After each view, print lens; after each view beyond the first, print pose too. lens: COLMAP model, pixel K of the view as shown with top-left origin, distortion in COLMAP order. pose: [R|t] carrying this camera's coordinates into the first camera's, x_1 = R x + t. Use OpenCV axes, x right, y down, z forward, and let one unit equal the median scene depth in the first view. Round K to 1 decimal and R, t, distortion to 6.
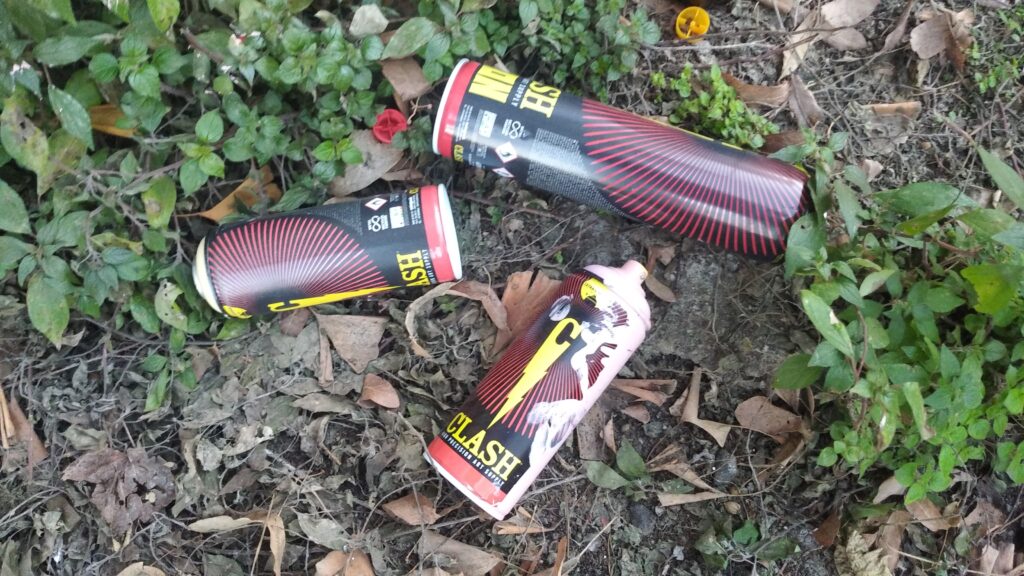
lens RADIAL K [[850.0, 0, 512.0], [0, 850.0, 288.0], [0, 0, 1]] dist [0.073037, -0.127555]
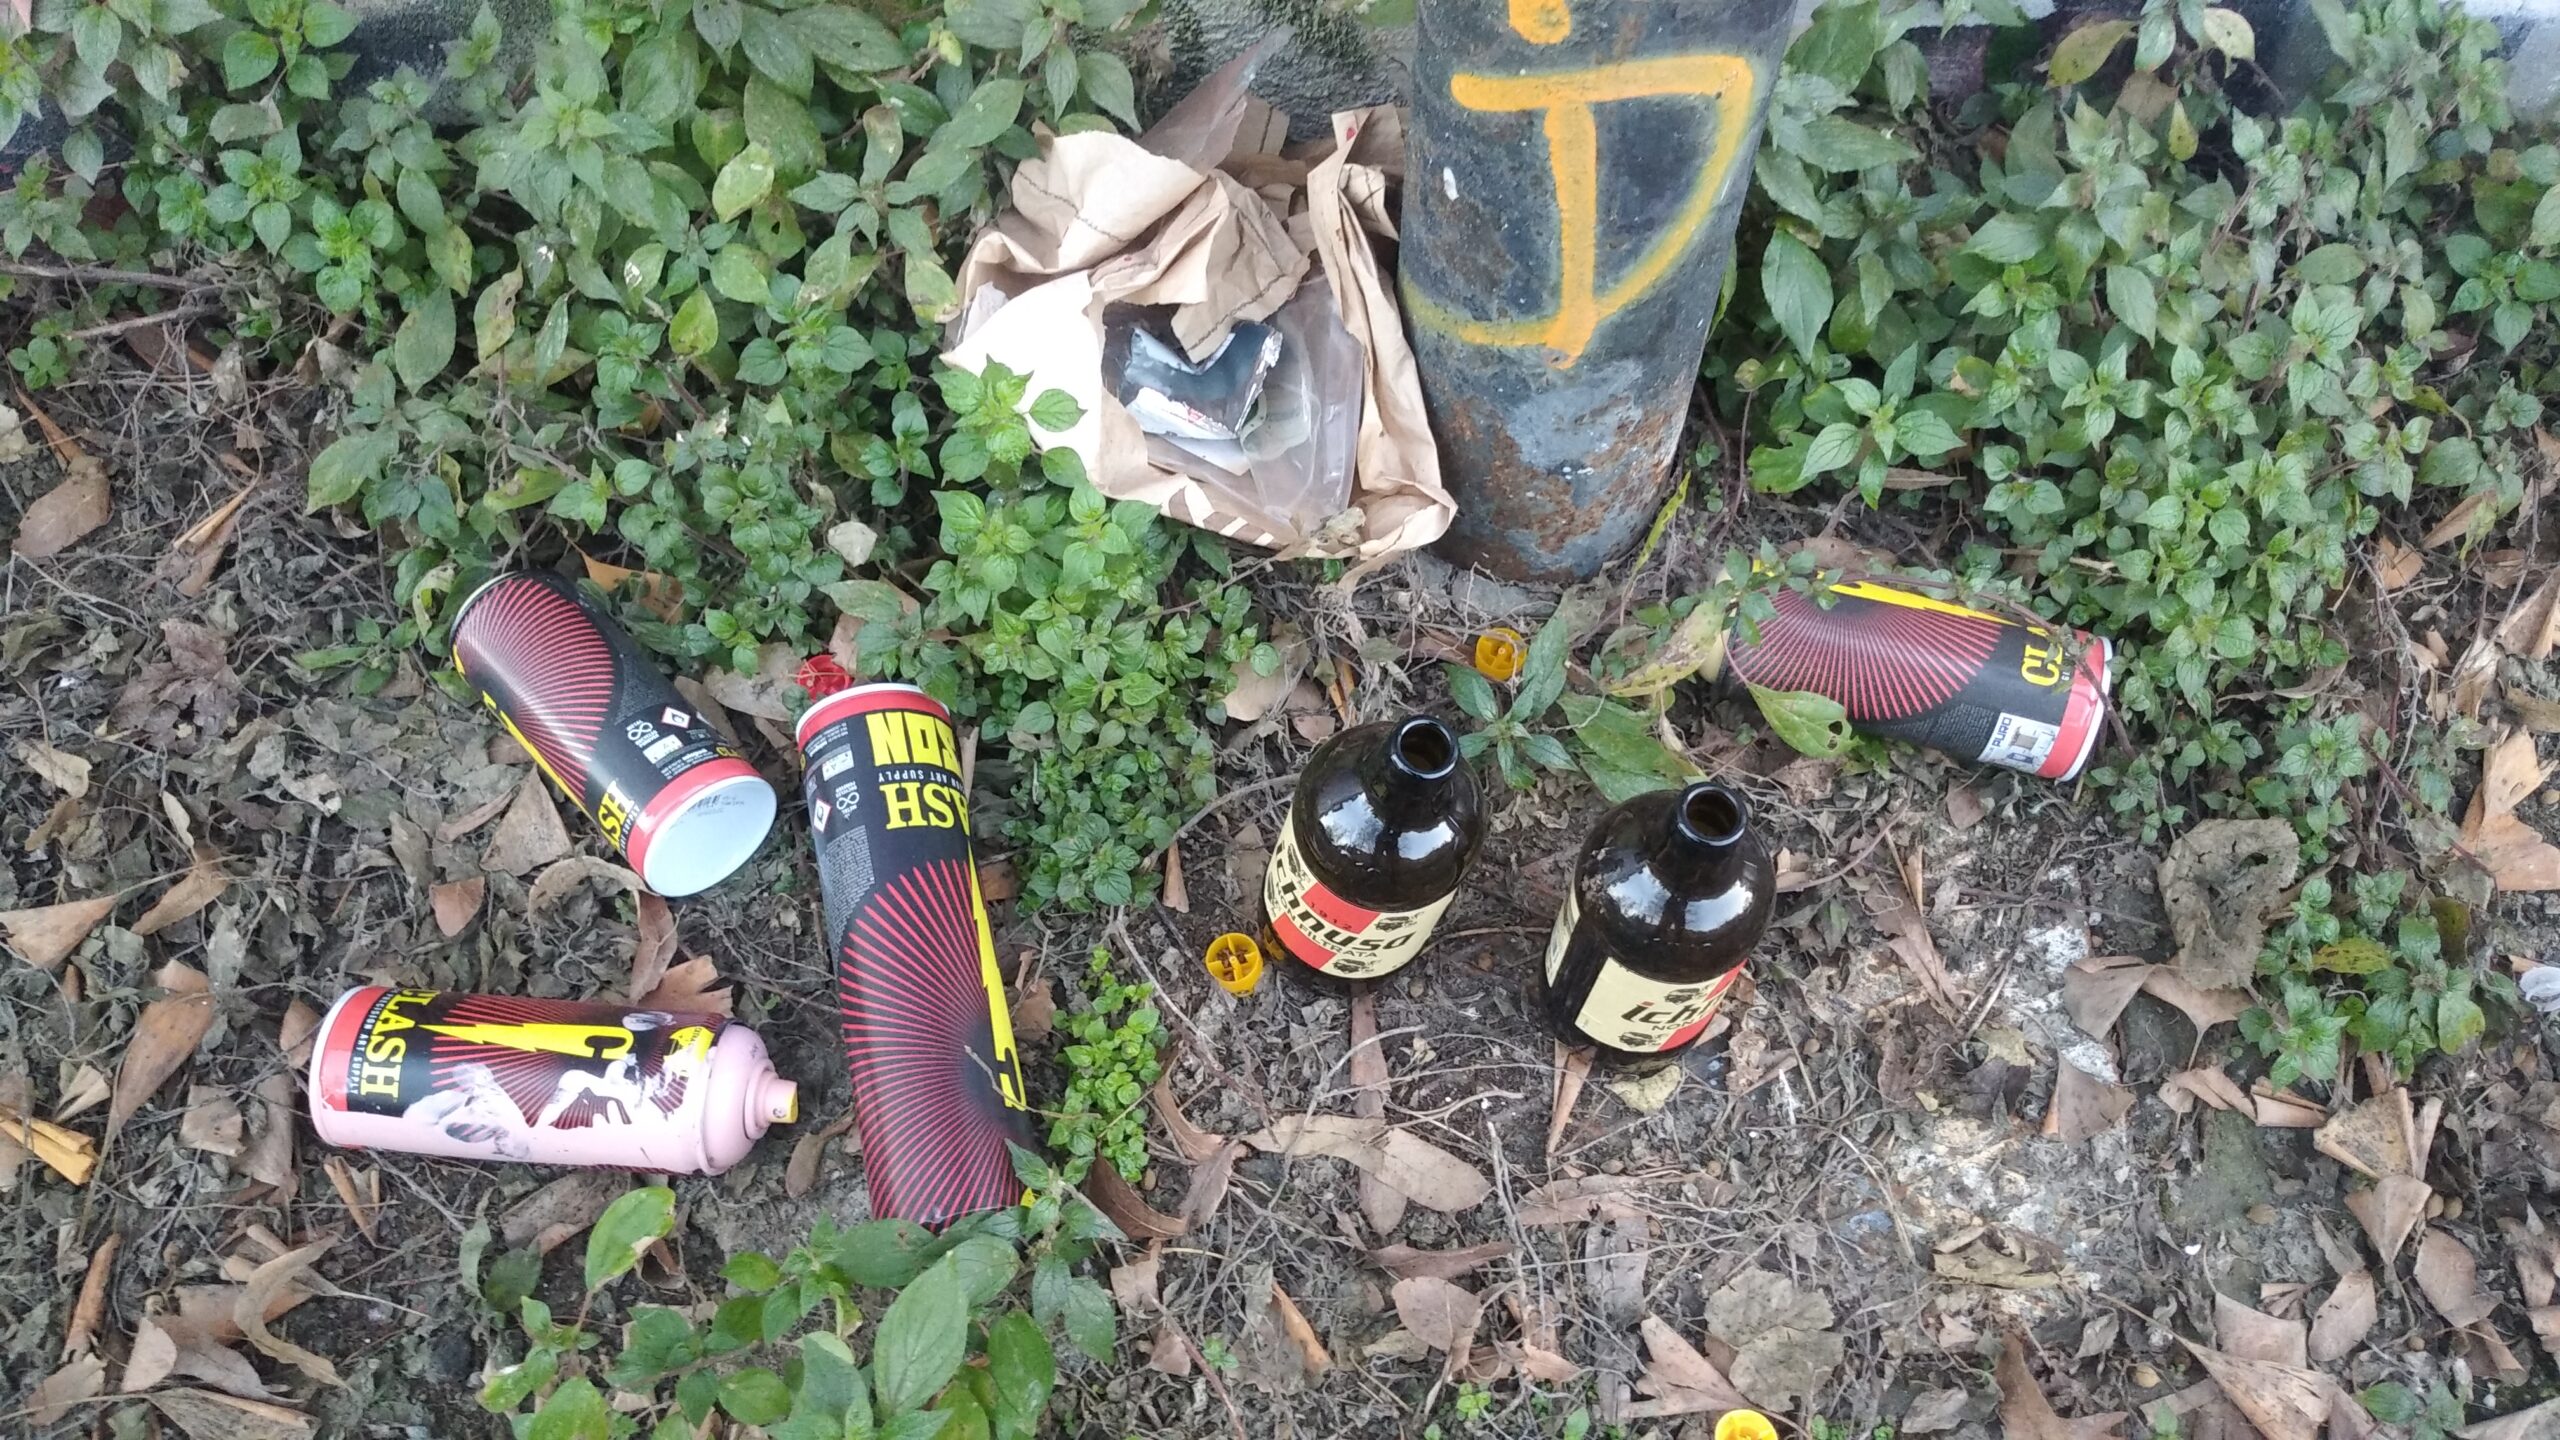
lens RADIAL K [[2124.9, 0, 1280.0], [0, 2124.9, 720.0], [0, 0, 1]] dist [0.073037, -0.127555]
pose [[0.551527, 0.726914, -0.409163, 0.801509], [-0.810941, 0.582162, -0.058839, -0.392035], [0.195429, 0.364258, 0.910562, -0.431683]]
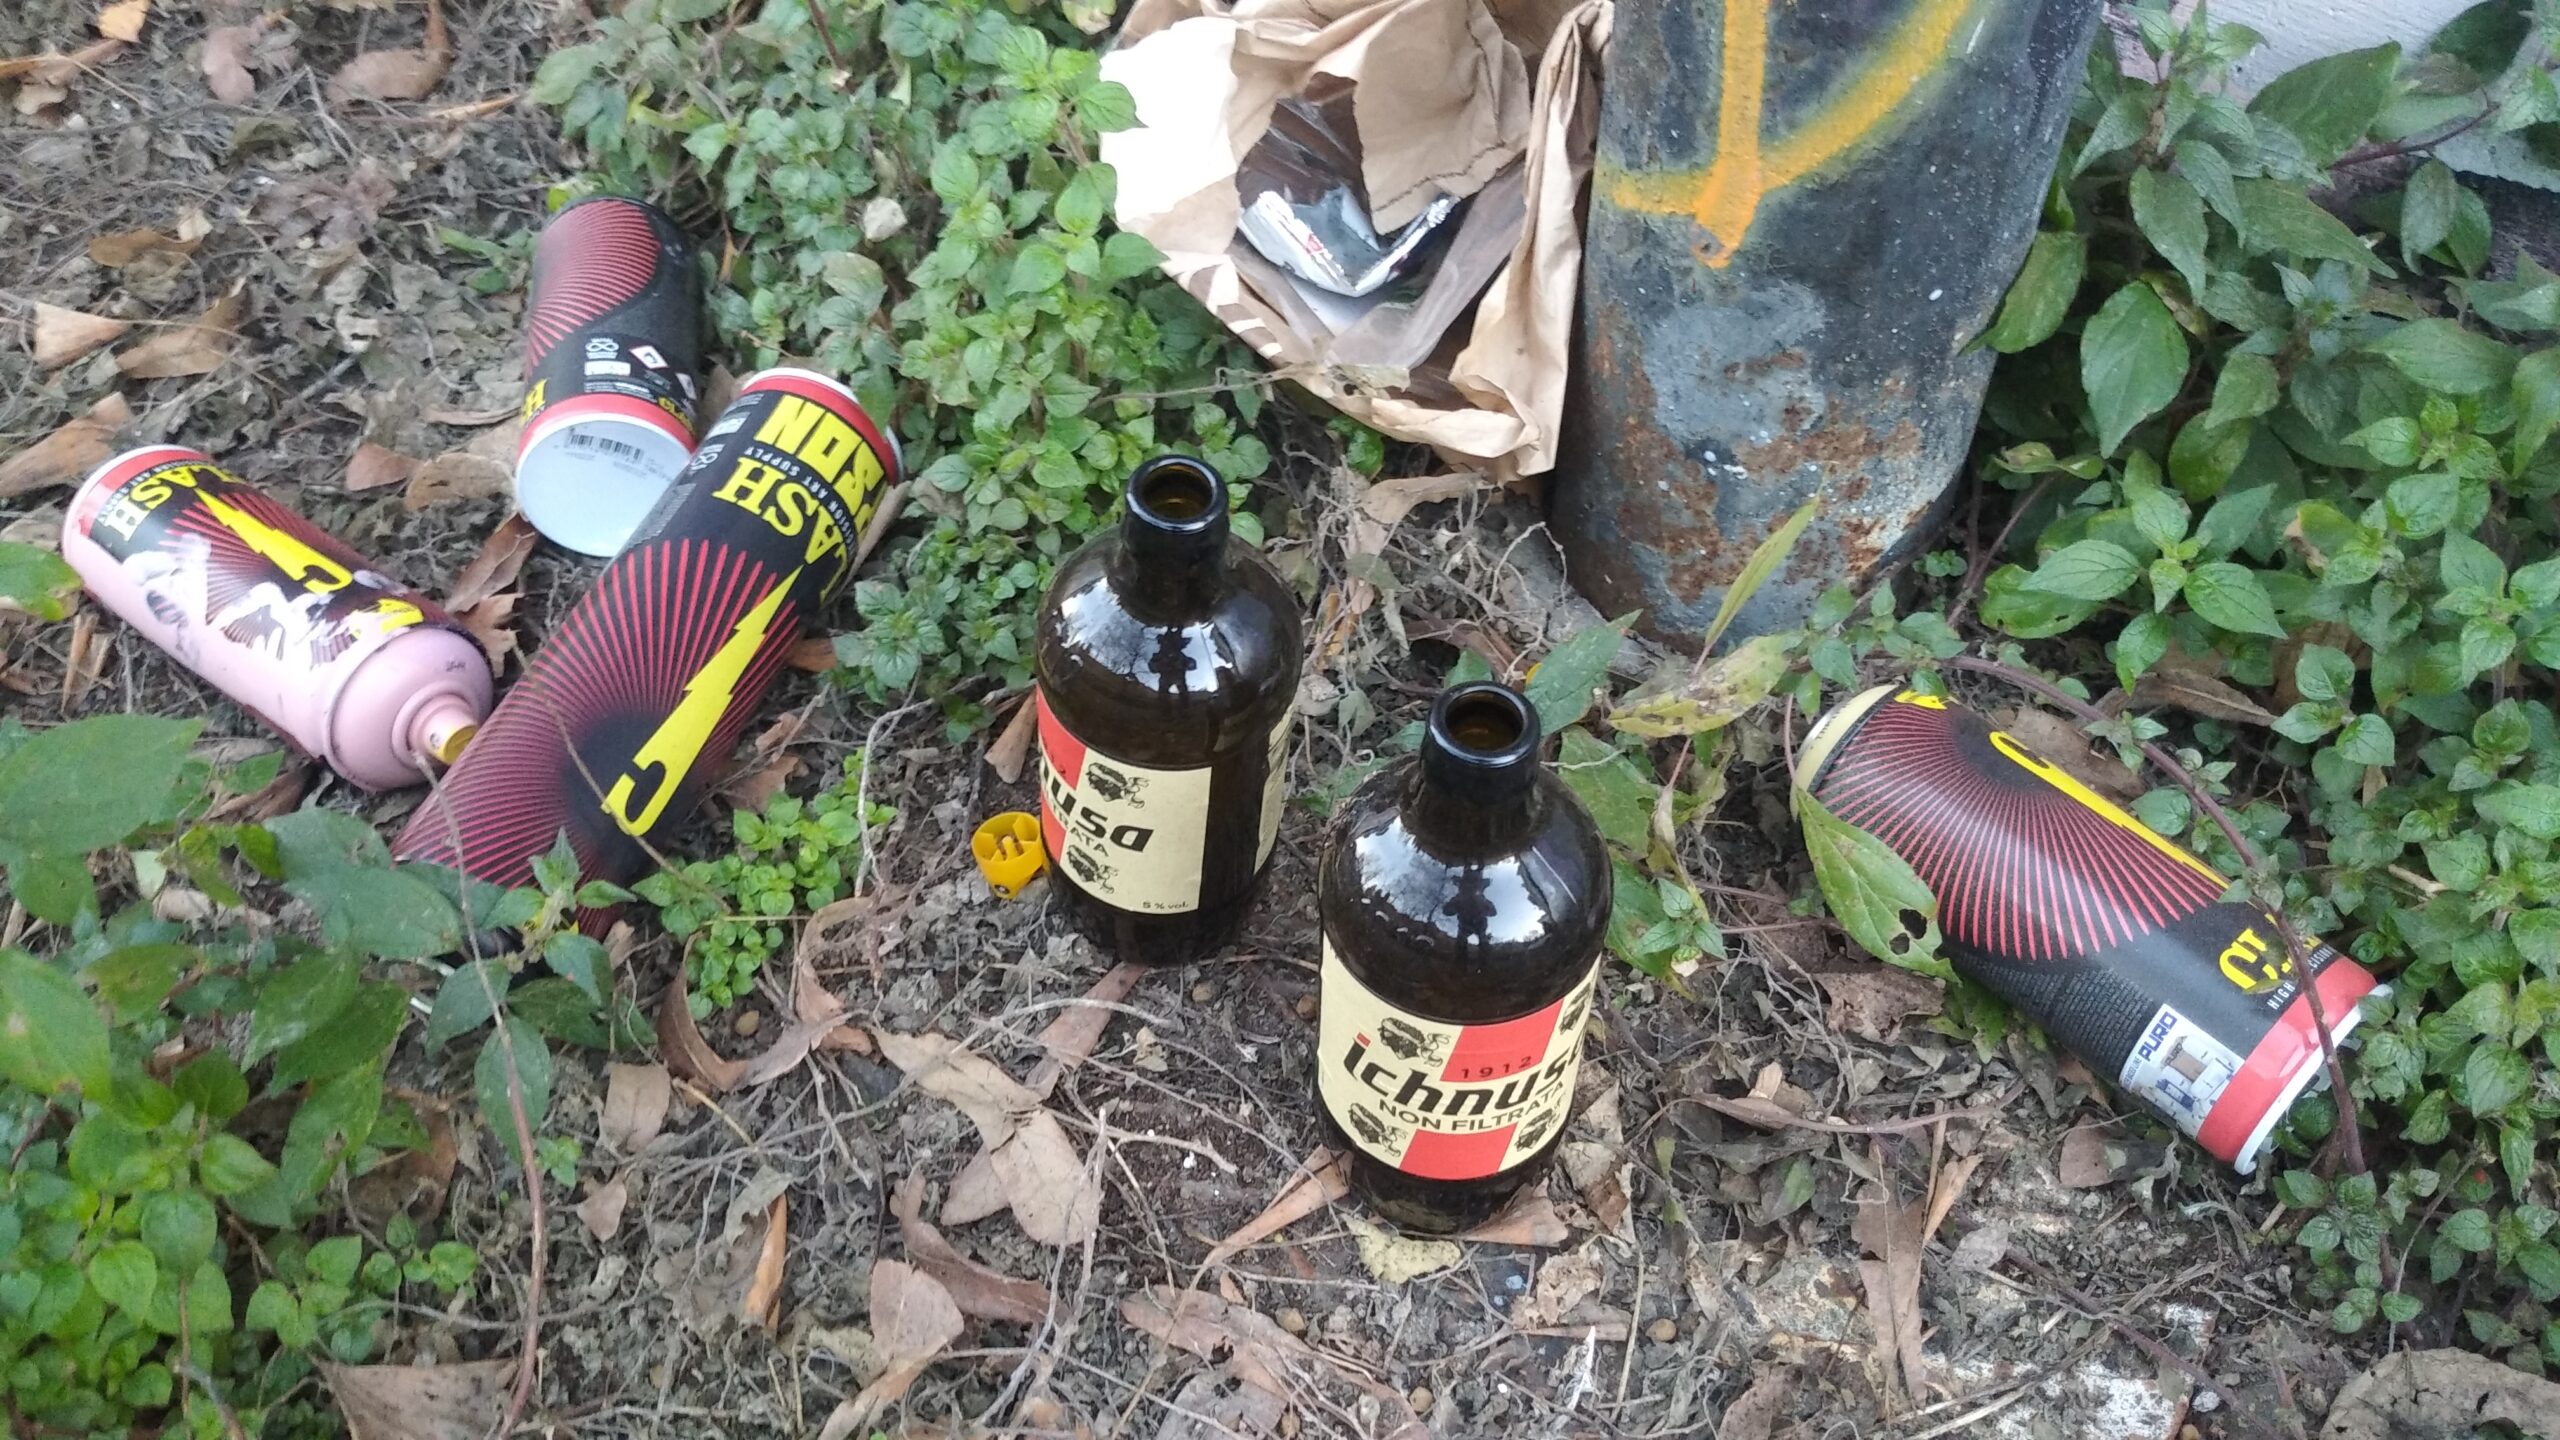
lens RADIAL K [[2132.6, 0, 1266.1], [0, 2132.6, 723.0], [0, 0, 1]] dist [0.072536, -0.134362]
pose [[0.017240, 0.733079, -0.679925, 1.049195], [-0.968226, 0.181919, 0.171591, -0.729692], [0.249481, 0.655363, 0.712922, 0.233343]]
